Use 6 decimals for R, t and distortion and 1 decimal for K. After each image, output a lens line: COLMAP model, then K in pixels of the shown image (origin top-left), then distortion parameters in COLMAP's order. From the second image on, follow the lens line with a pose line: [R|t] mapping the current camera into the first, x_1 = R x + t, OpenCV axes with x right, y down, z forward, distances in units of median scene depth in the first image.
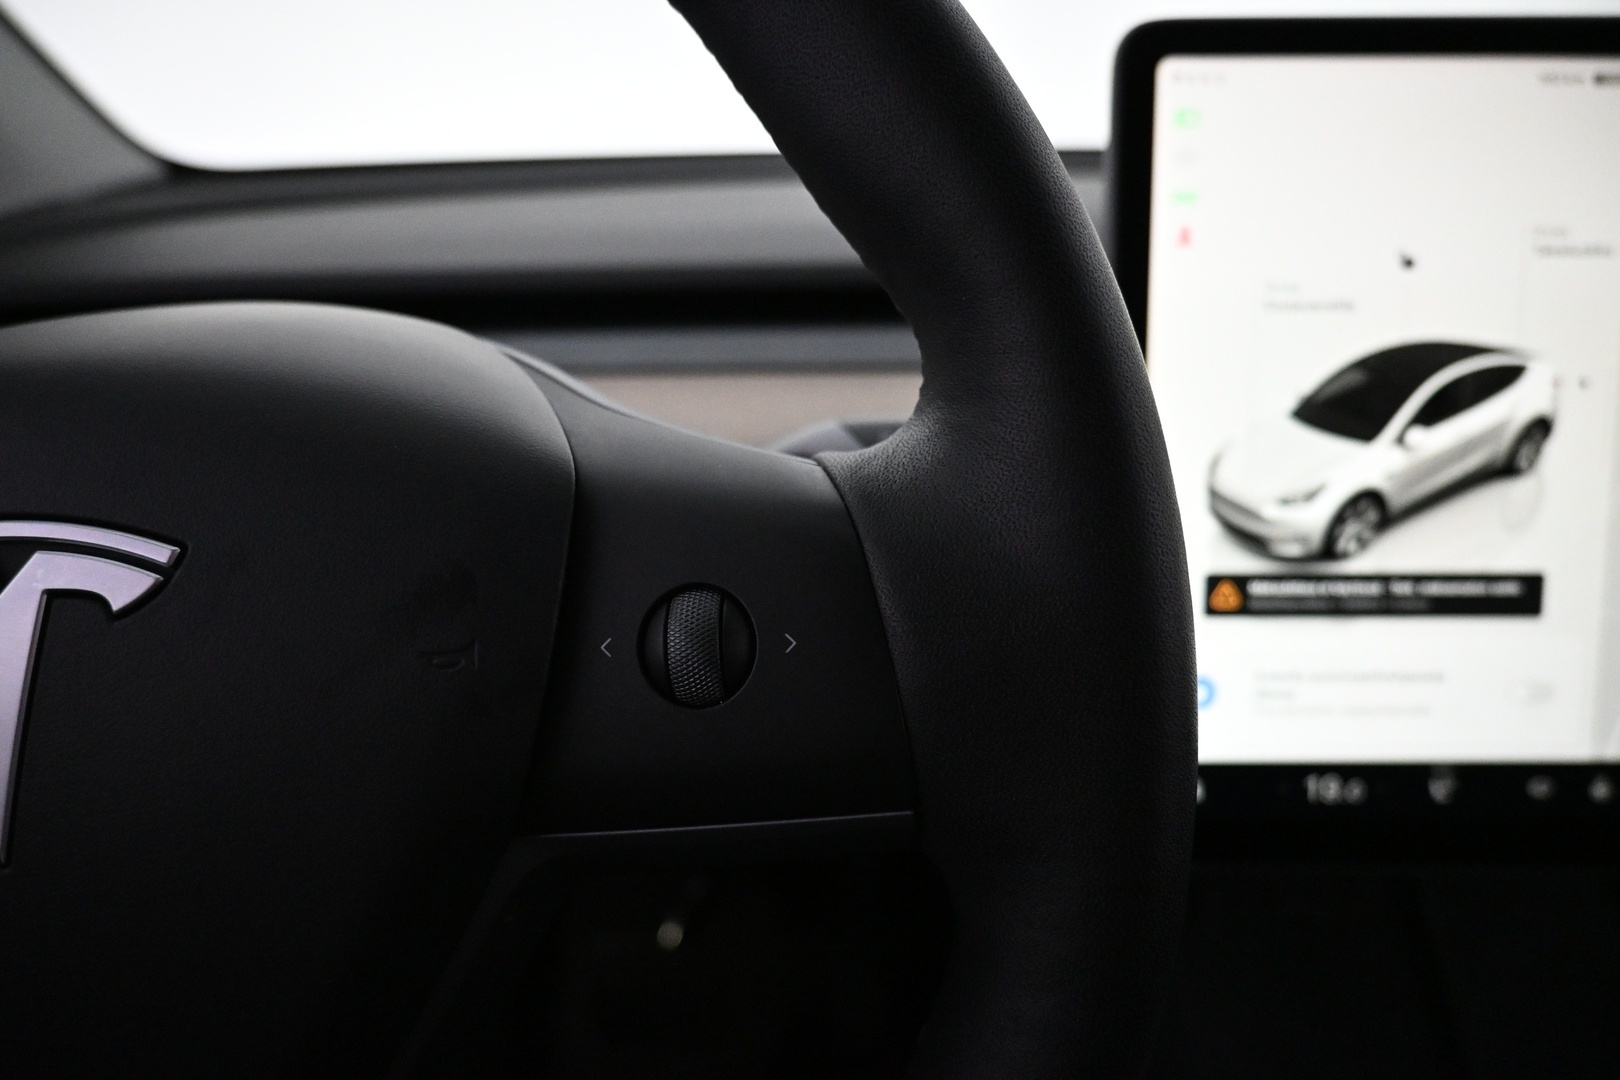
lens RADIAL K [[1122.9, 0, 810.0], [0, 1122.9, 540.0], [0, 0, 1]] dist [-0.002656, -0.001220]
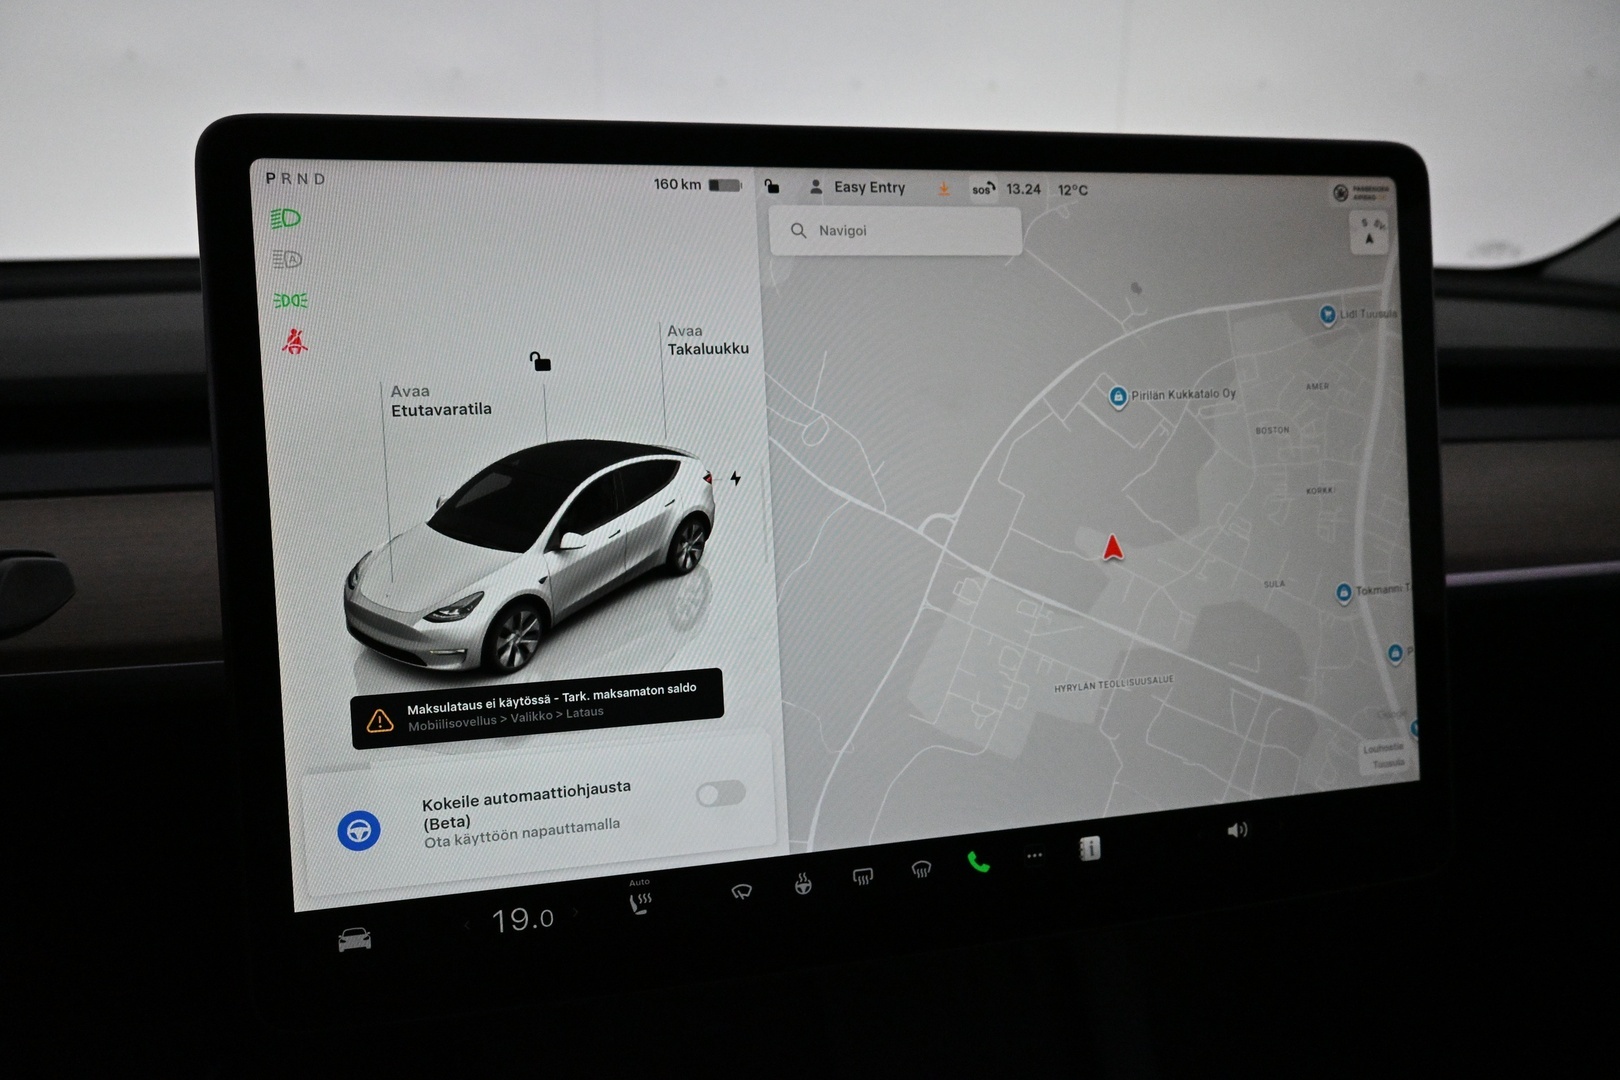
lens RADIAL K [[1122.9, 0, 810.0], [0, 1122.9, 540.0], [0, 0, 1]] dist [-0.002656, -0.001220]
pose [[0.972424, -0.054688, 0.226718, 0.516253], [0.074703, 0.993938, -0.080660, 0.002128], [-0.220933, 0.095373, 0.970615, 0.010758]]
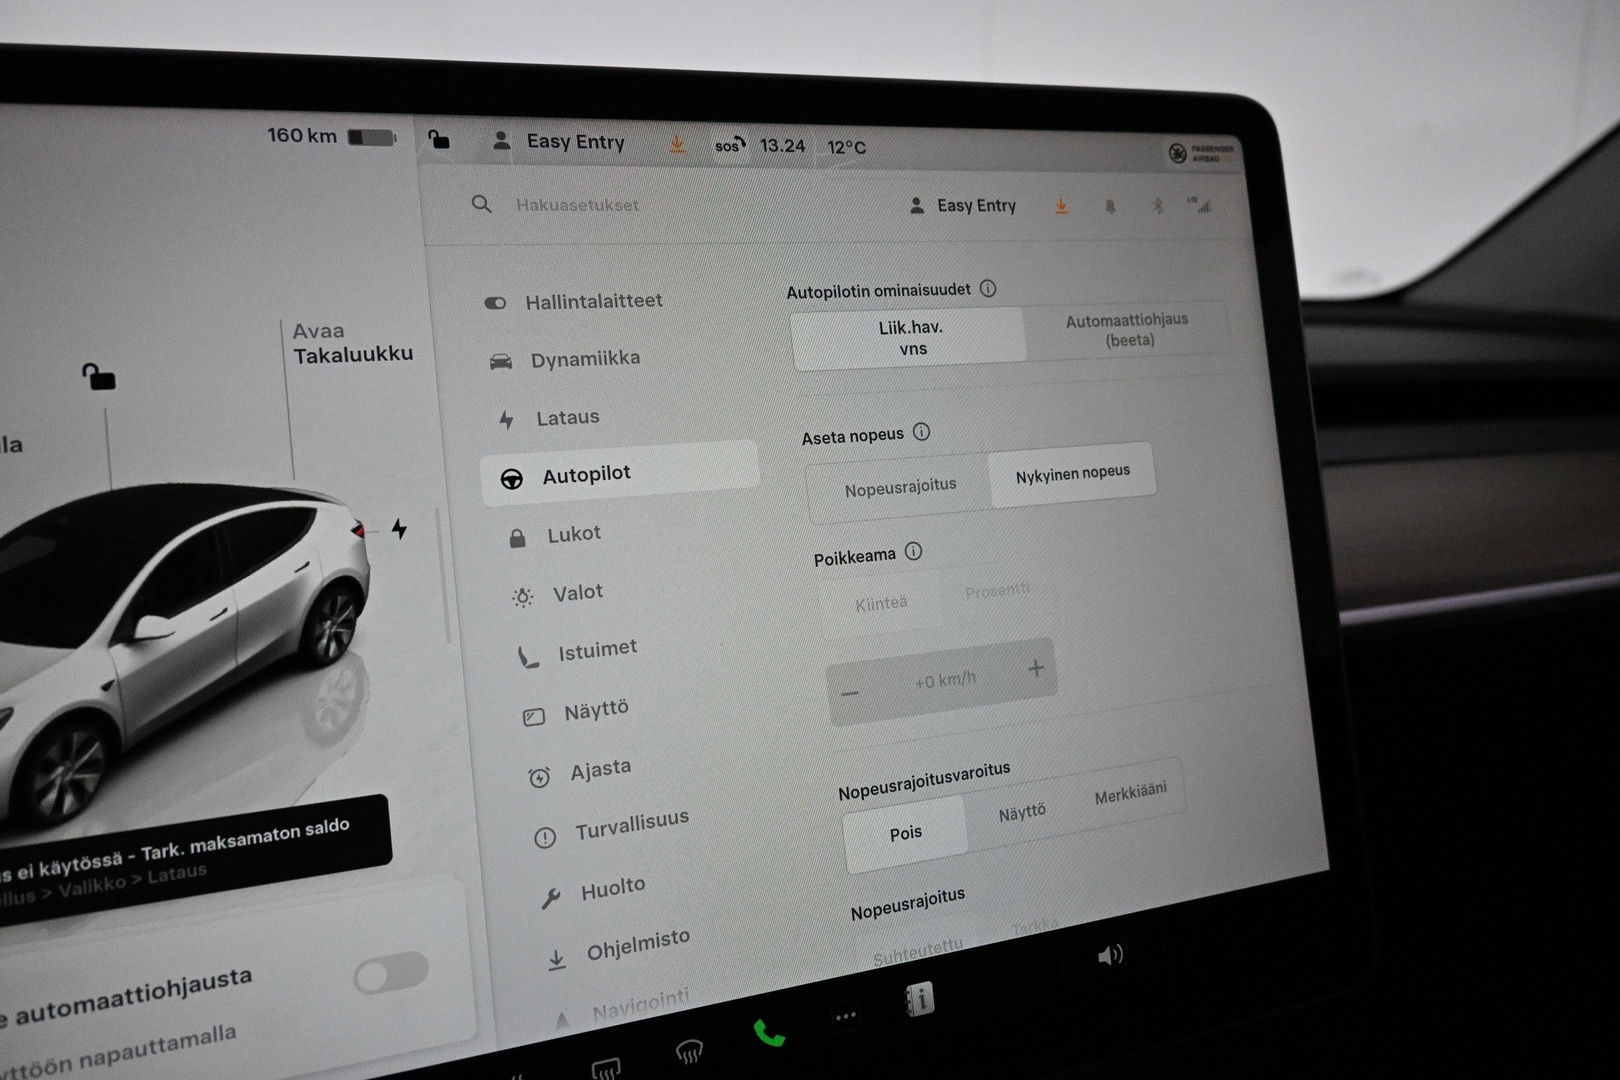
lens RADIAL K [[1150.3, 0, 817.8], [0, 1150.3, 537.3], [0, 0, 1]] dist [-0.003675, -0.000195]
pose [[0.943159, -0.085034, 0.321280, 0.697090], [0.136308, 0.980638, -0.140604, 0.008933], [-0.303103, 0.176405, 0.936488, 0.210331]]
